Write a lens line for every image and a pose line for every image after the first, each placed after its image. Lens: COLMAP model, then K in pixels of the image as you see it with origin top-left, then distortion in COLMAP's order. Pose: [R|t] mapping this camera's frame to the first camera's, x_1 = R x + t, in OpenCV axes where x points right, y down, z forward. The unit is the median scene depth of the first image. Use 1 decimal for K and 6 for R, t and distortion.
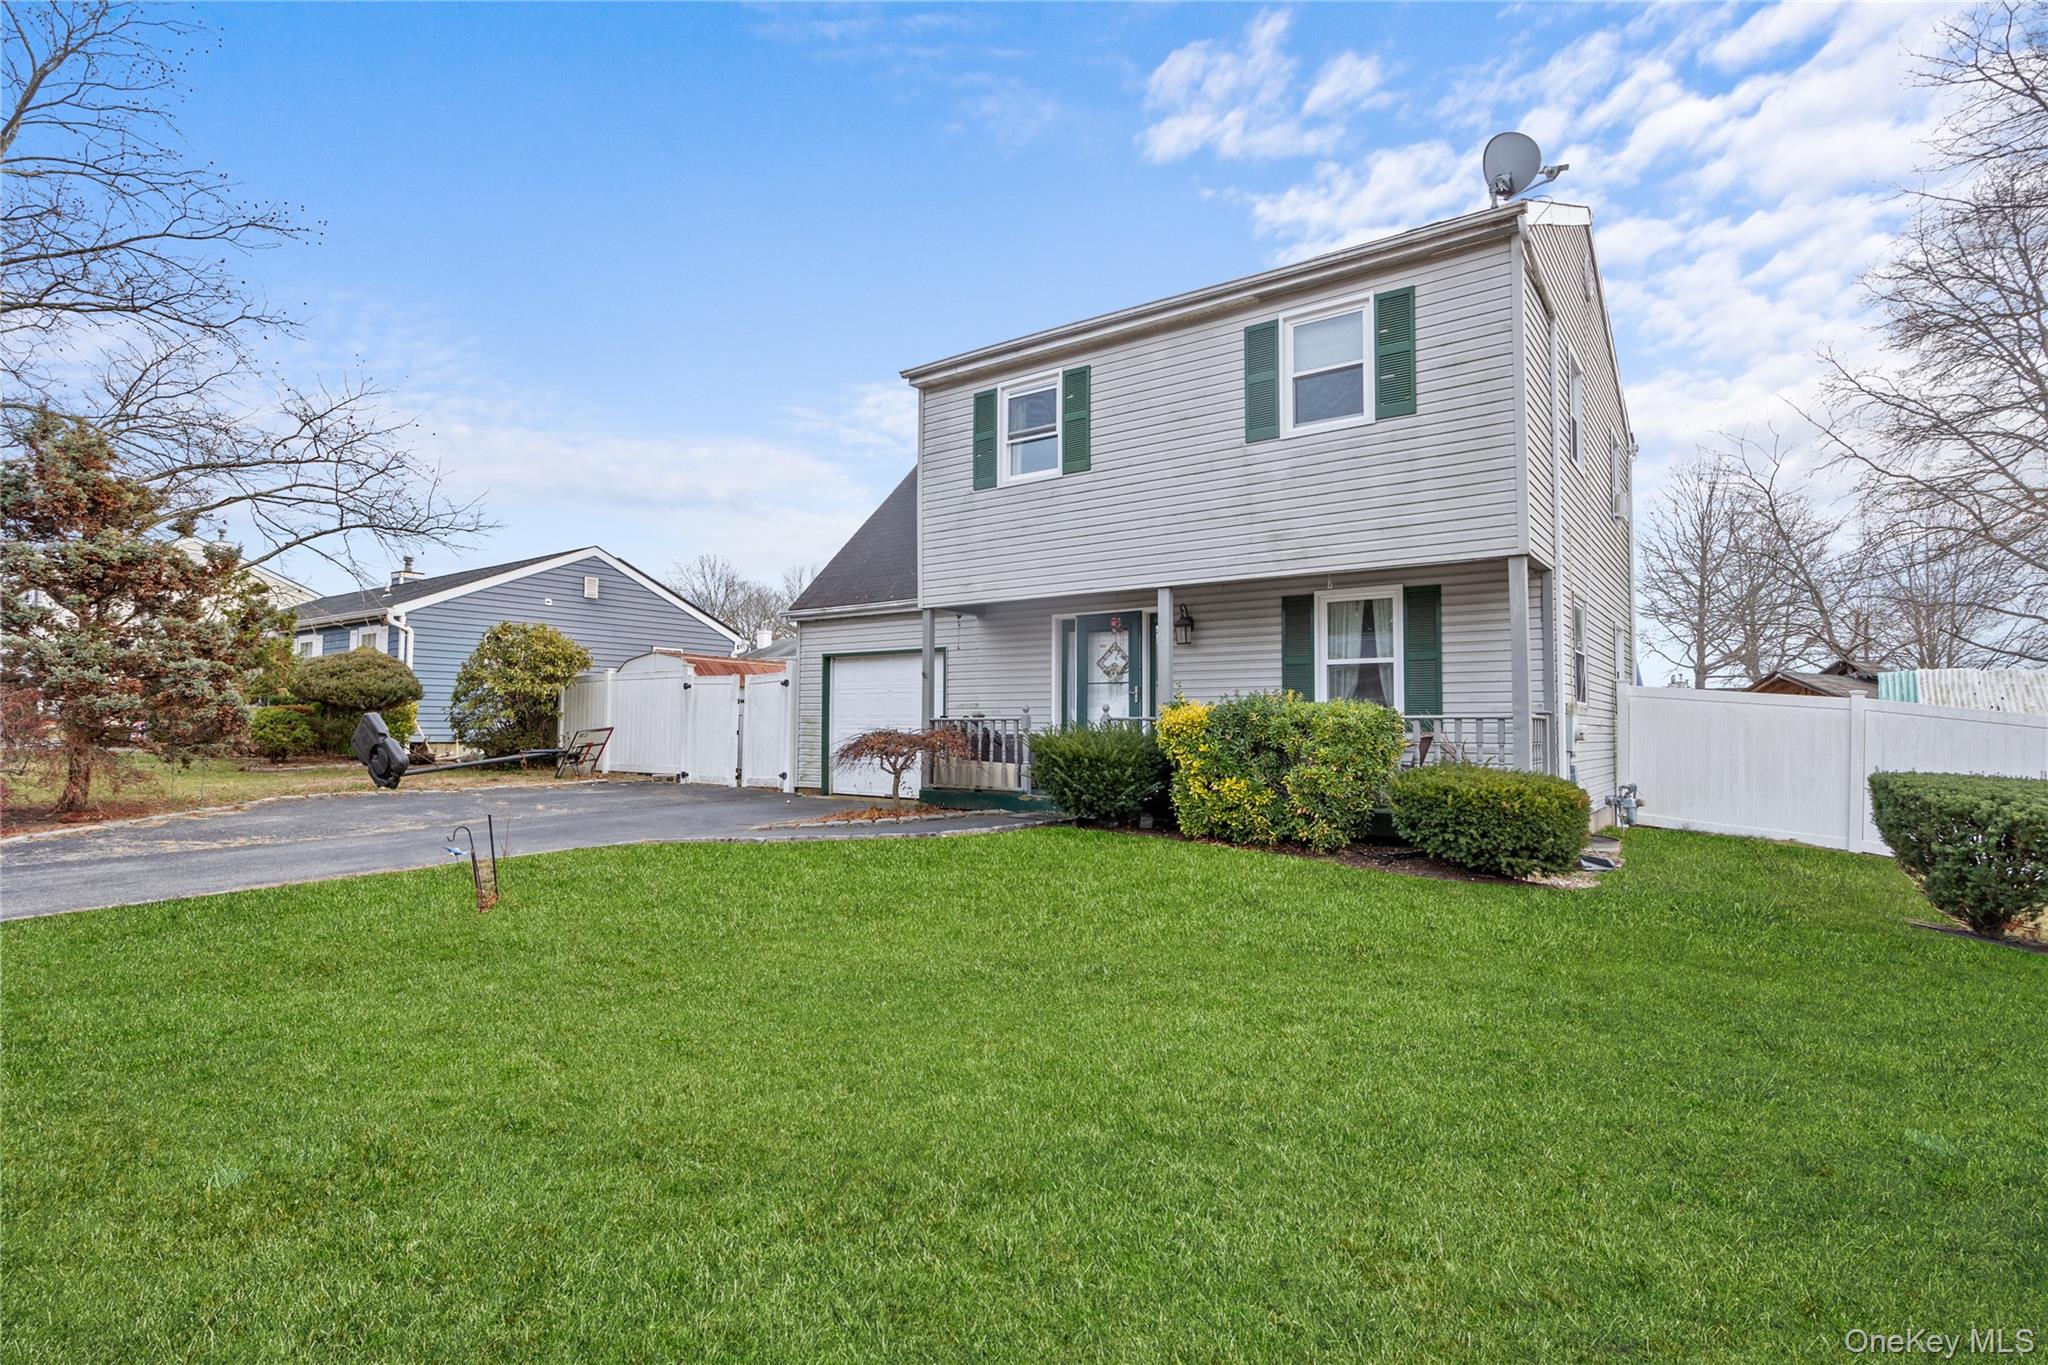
lens RADIAL K [[1017.9, 0, 1024.0], [0, 1017.9, 682.5], [0, 0, 1]] dist [-0.004470, -0.000286]
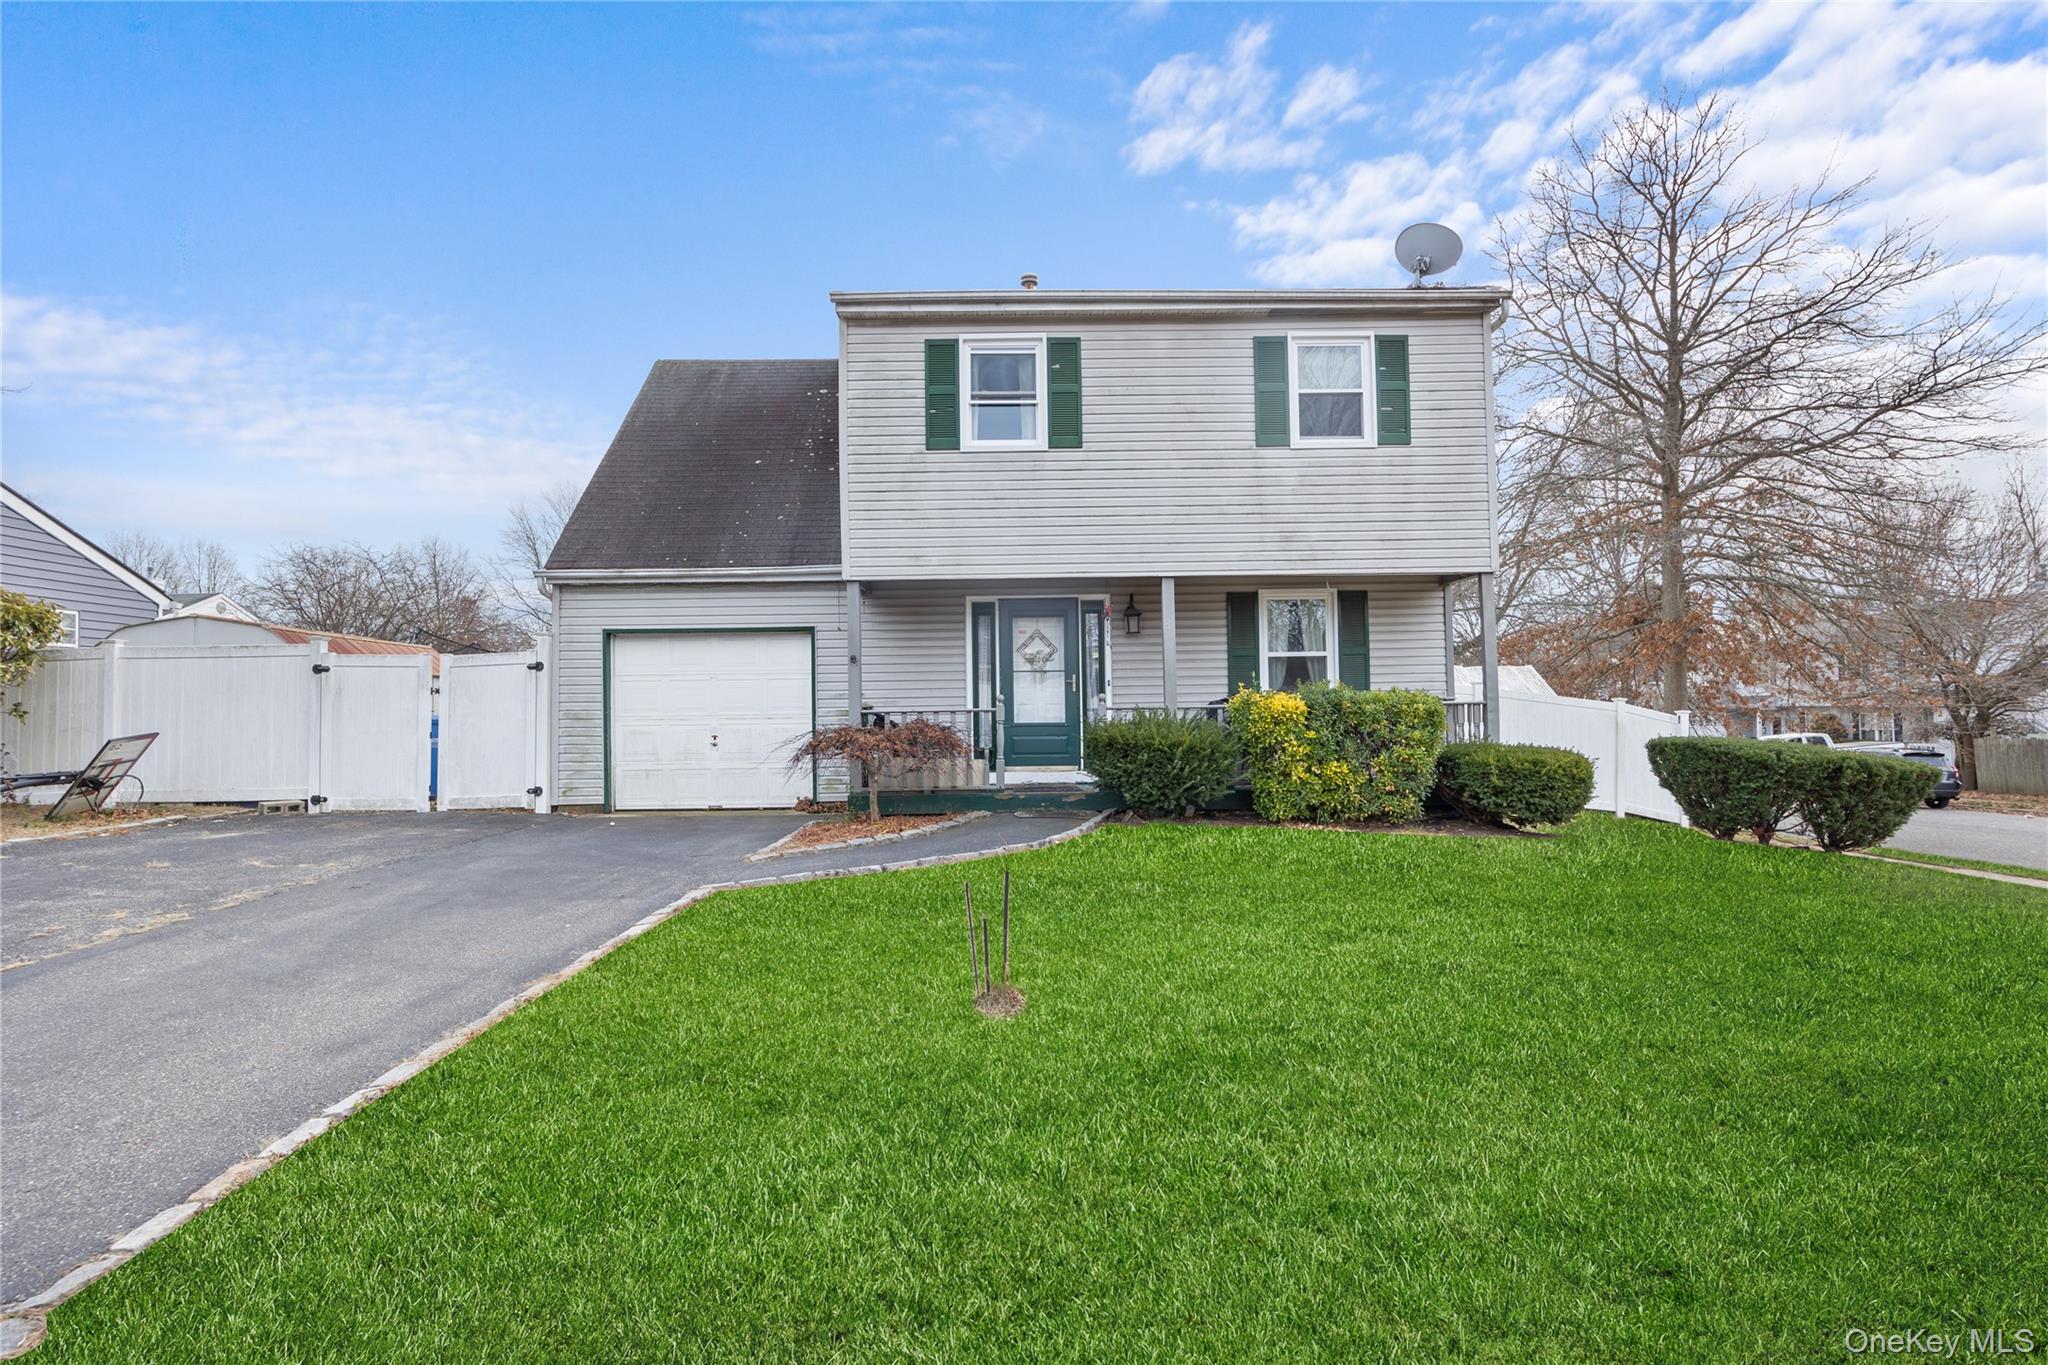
lens RADIAL K [[1017.9, 0, 1024.0], [0, 1017.9, 682.5], [0, 0, 1]] dist [-0.004470, -0.000286]
pose [[0.796979, 0.002400, 0.604002, -0.577358], [-0.009723, 0.999914, 0.008856, 0.003207], [-0.603928, -0.012931, 0.796934, 0.281009]]
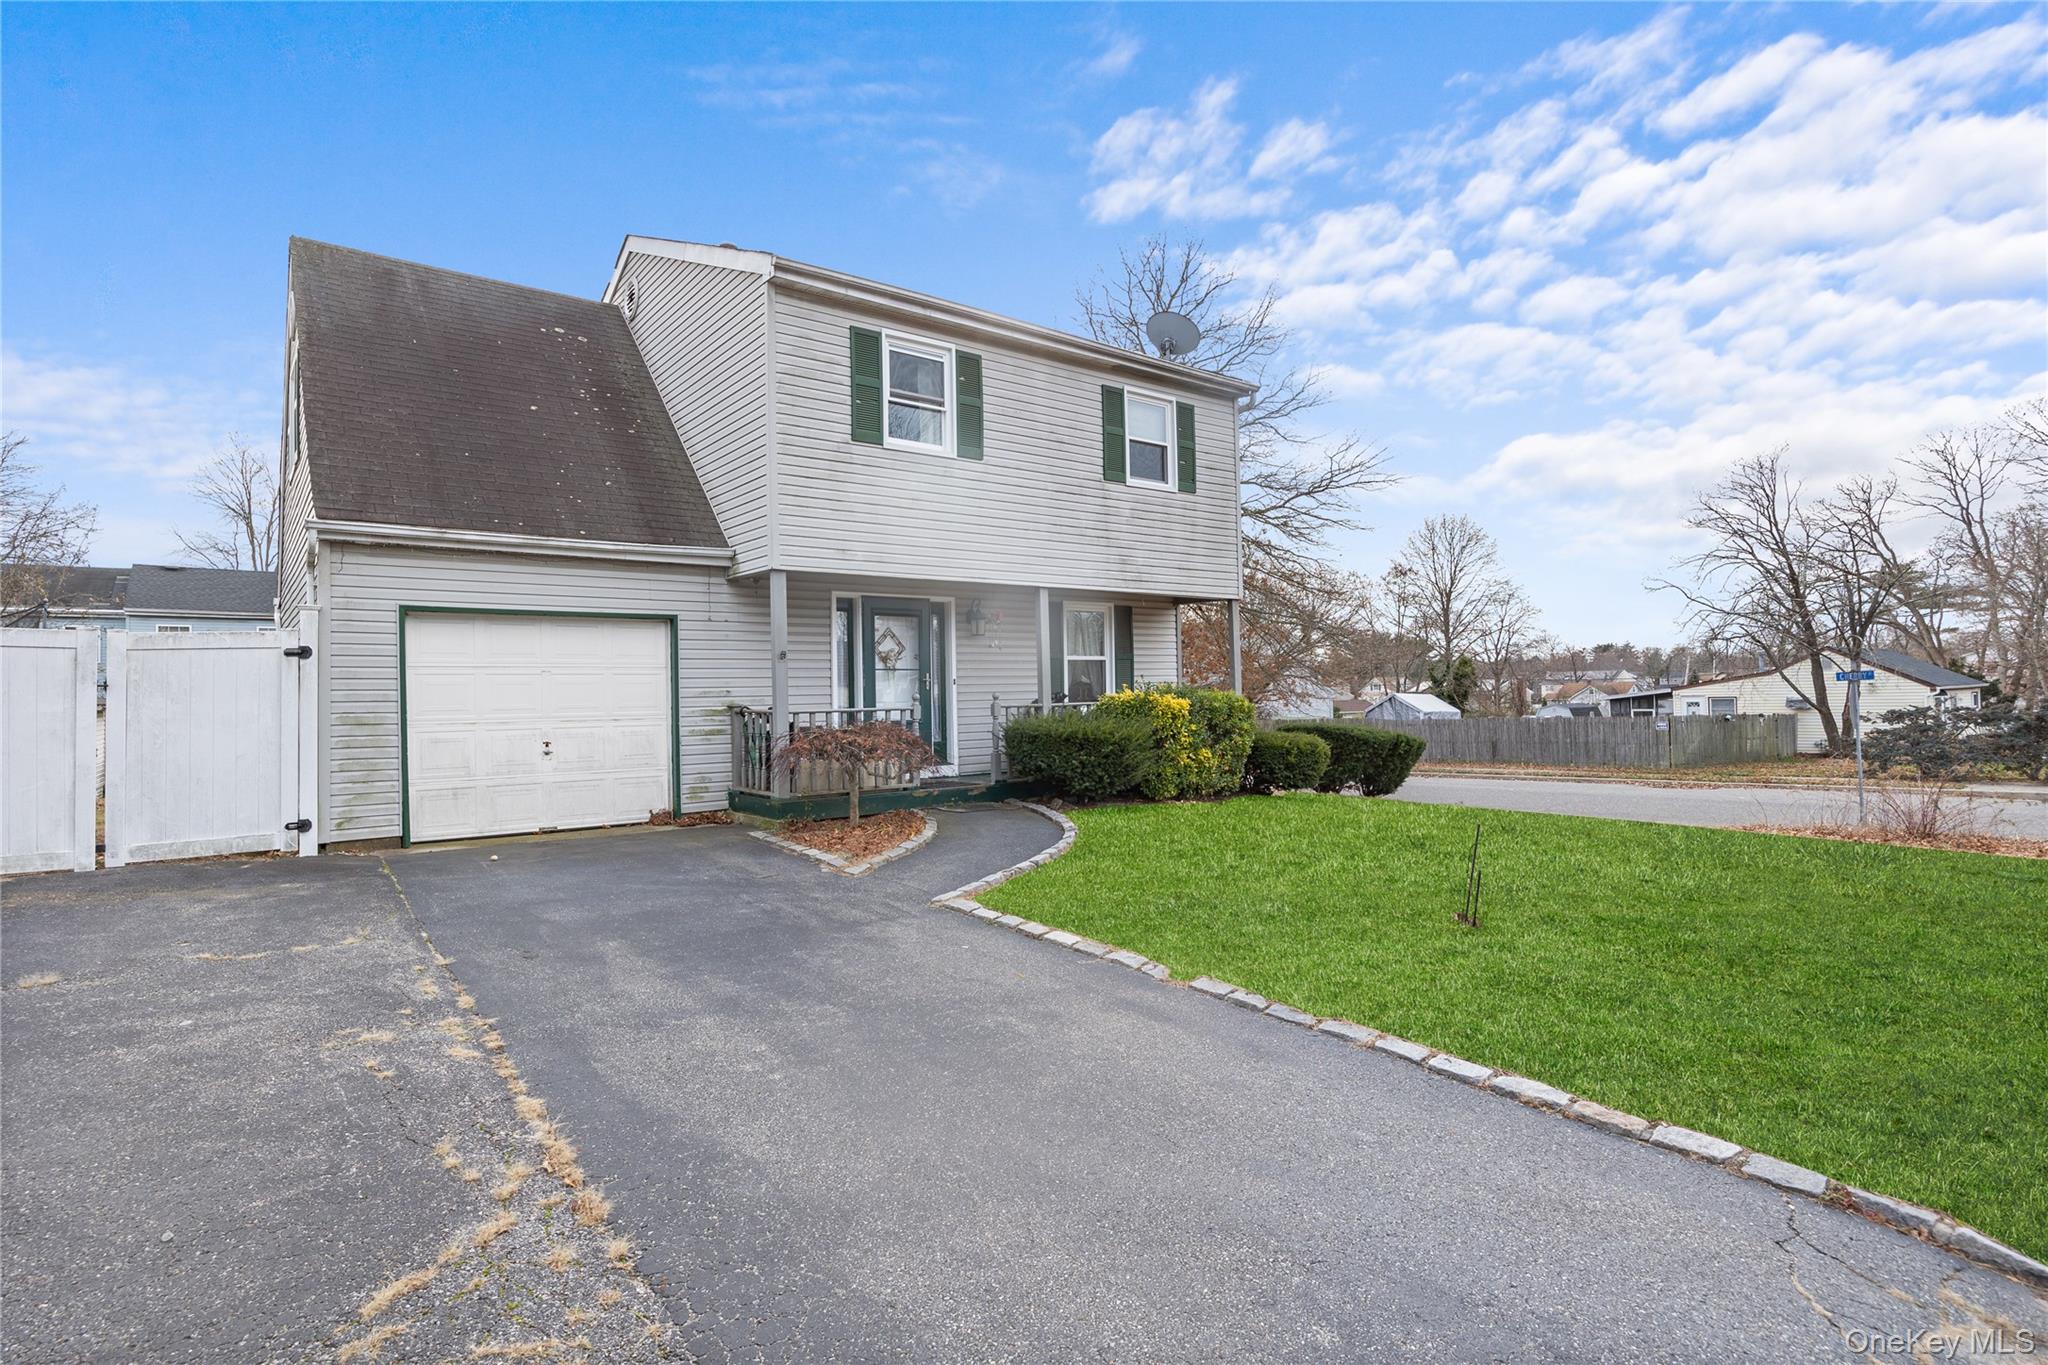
lens RADIAL K [[1026.8, 0, 1019.4], [0, 1026.8, 671.8], [0, 0, 1]] dist [0.000056, -0.000161]
pose [[0.273098, 0.012458, 0.961906, -0.940382], [-0.025837, 0.999650, -0.005611, 0.005869], [-0.961639, -0.023321, 0.273324, 0.709867]]
